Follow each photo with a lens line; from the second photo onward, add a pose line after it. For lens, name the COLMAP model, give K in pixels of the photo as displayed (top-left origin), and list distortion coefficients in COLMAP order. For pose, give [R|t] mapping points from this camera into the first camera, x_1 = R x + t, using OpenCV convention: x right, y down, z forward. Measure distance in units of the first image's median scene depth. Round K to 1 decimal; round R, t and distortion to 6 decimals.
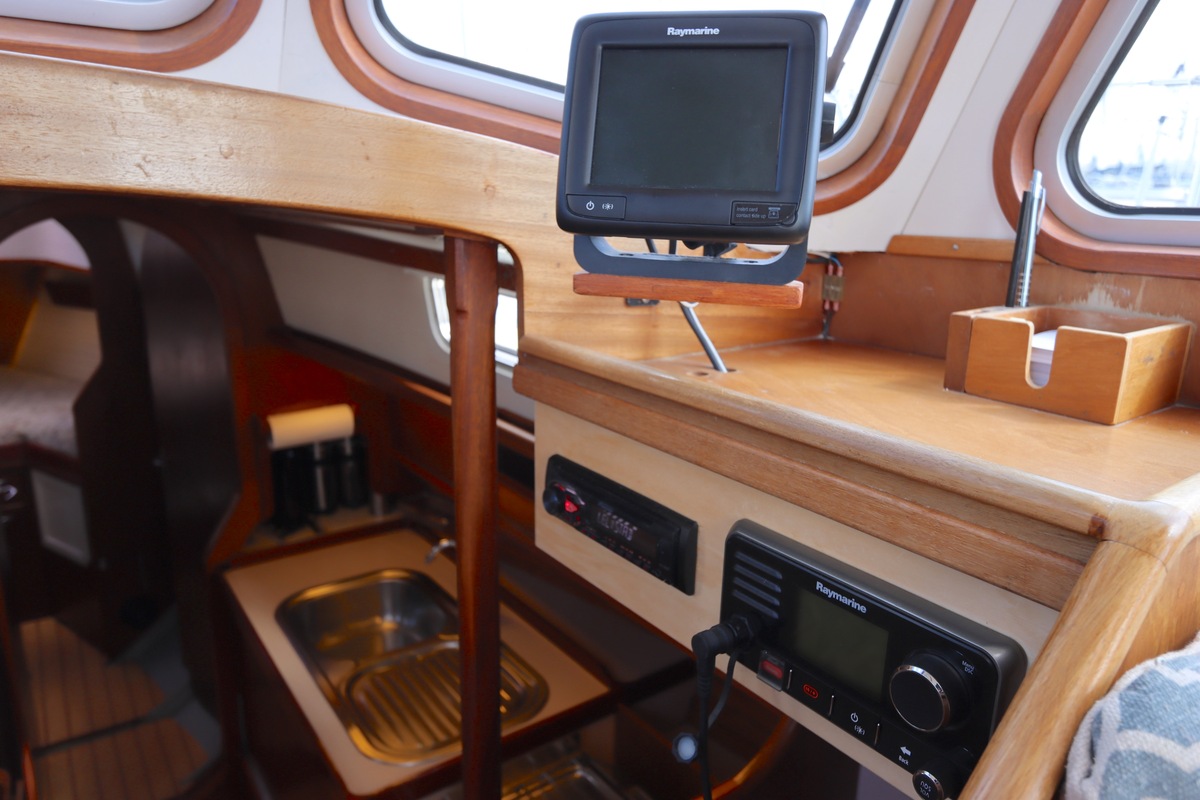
lens RADIAL K [[832.9, 0, 600.6], [0, 832.9, 397.8], [0, 0, 1]] dist [-0.020712, 0.022151]
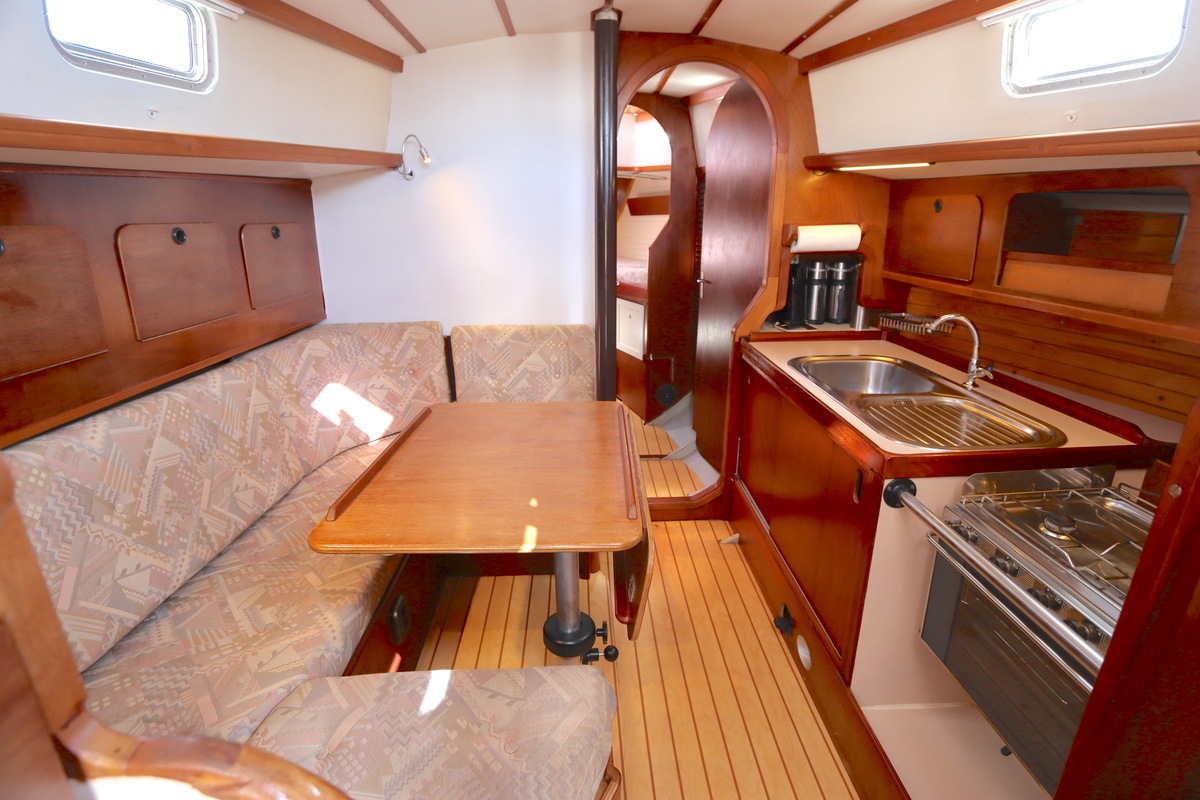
lens RADIAL K [[566.5, 0, 600.8], [0, 566.5, 394.3], [0, 0, 1]] dist [-0.020255, 0.002531]
pose [[0.834290, 0.150096, -0.530500, -0.141259], [-0.116653, 0.988500, 0.096225, 0.230644], [0.538843, -0.018395, 0.842205, 0.075122]]
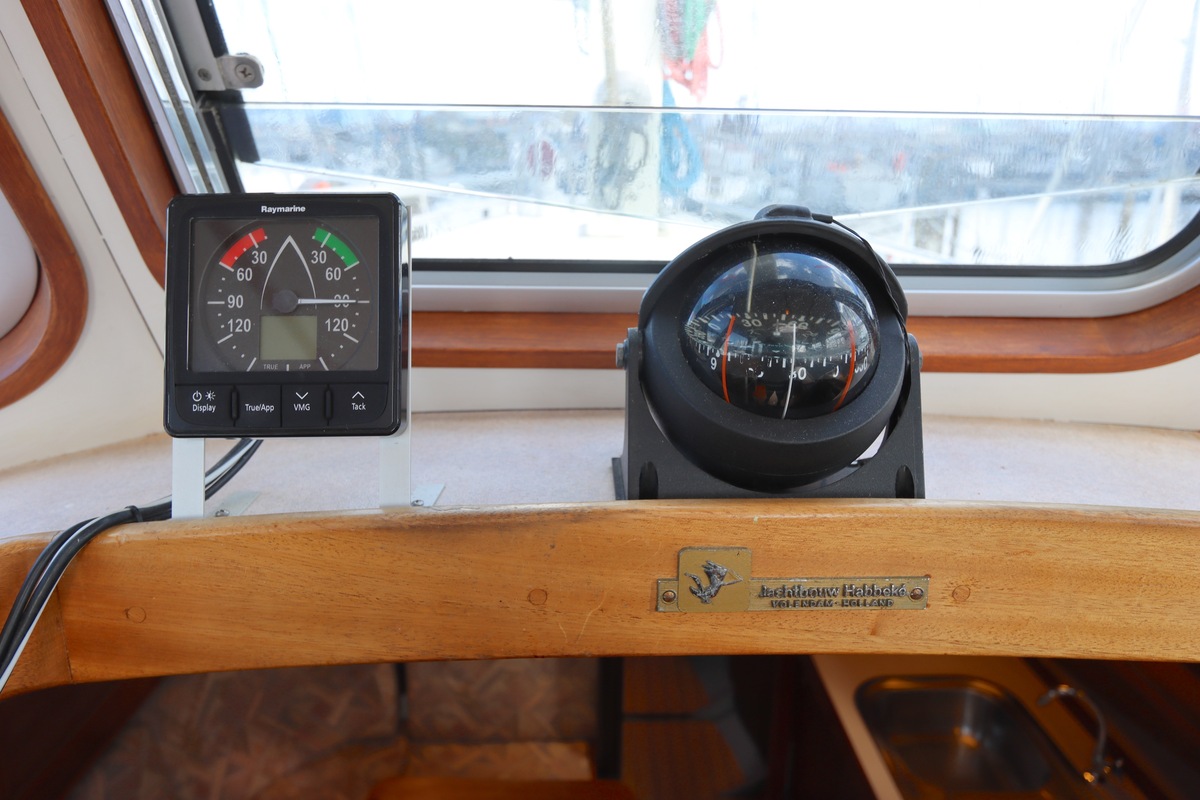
lens RADIAL K [[832.9, 0, 597.7], [0, 832.9, 407.9], [0, 0, 1]] dist [-0.020712, 0.022151]
pose [[0.826609, 0.156038, -0.540712, -0.151033], [-0.135346, 0.987714, 0.078125, -0.102581], [0.546259, 0.008604, 0.837572, 0.010274]]
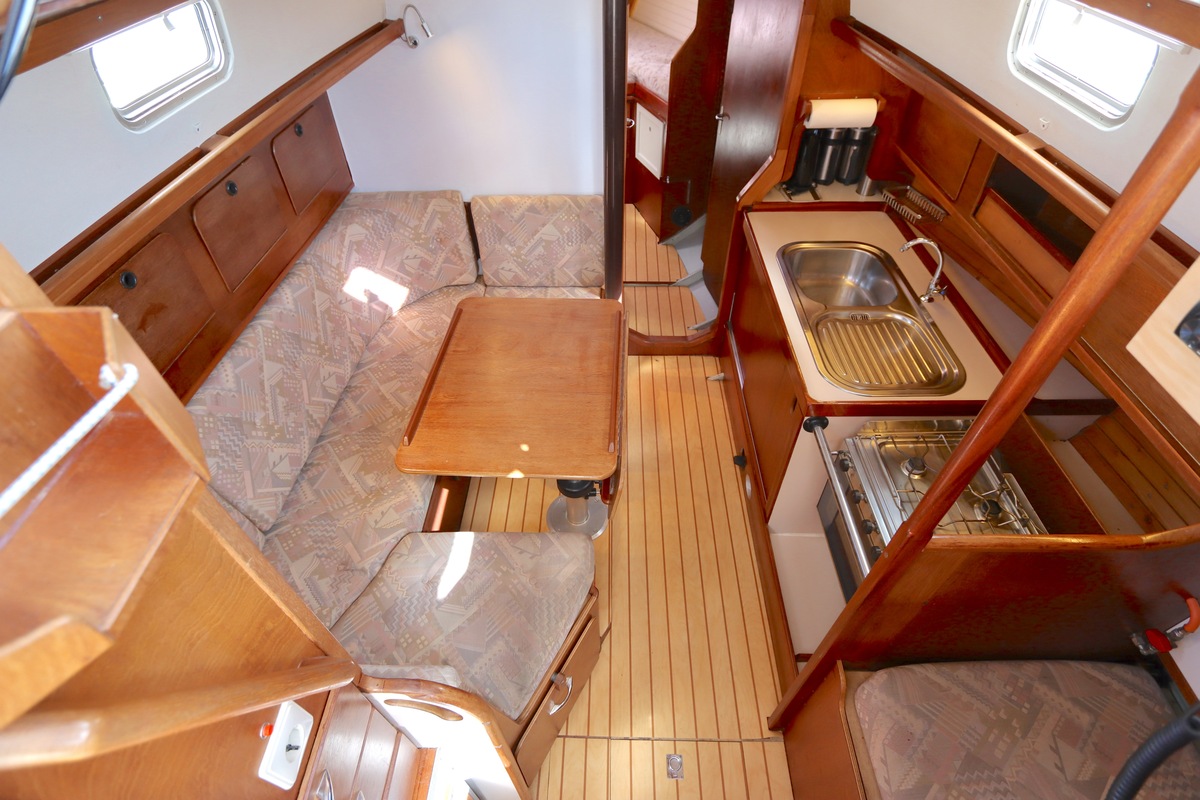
lens RADIAL K [[566.5, 0, 601.1], [0, 566.5, 394.5], [0, 0, 1]] dist [-0.020255, 0.002531]
pose [[0.801930, 0.401773, -0.442138, -0.093472], [-0.119657, 0.833104, 0.540018, -0.027453], [0.585312, -0.380152, 0.716167, 0.019107]]
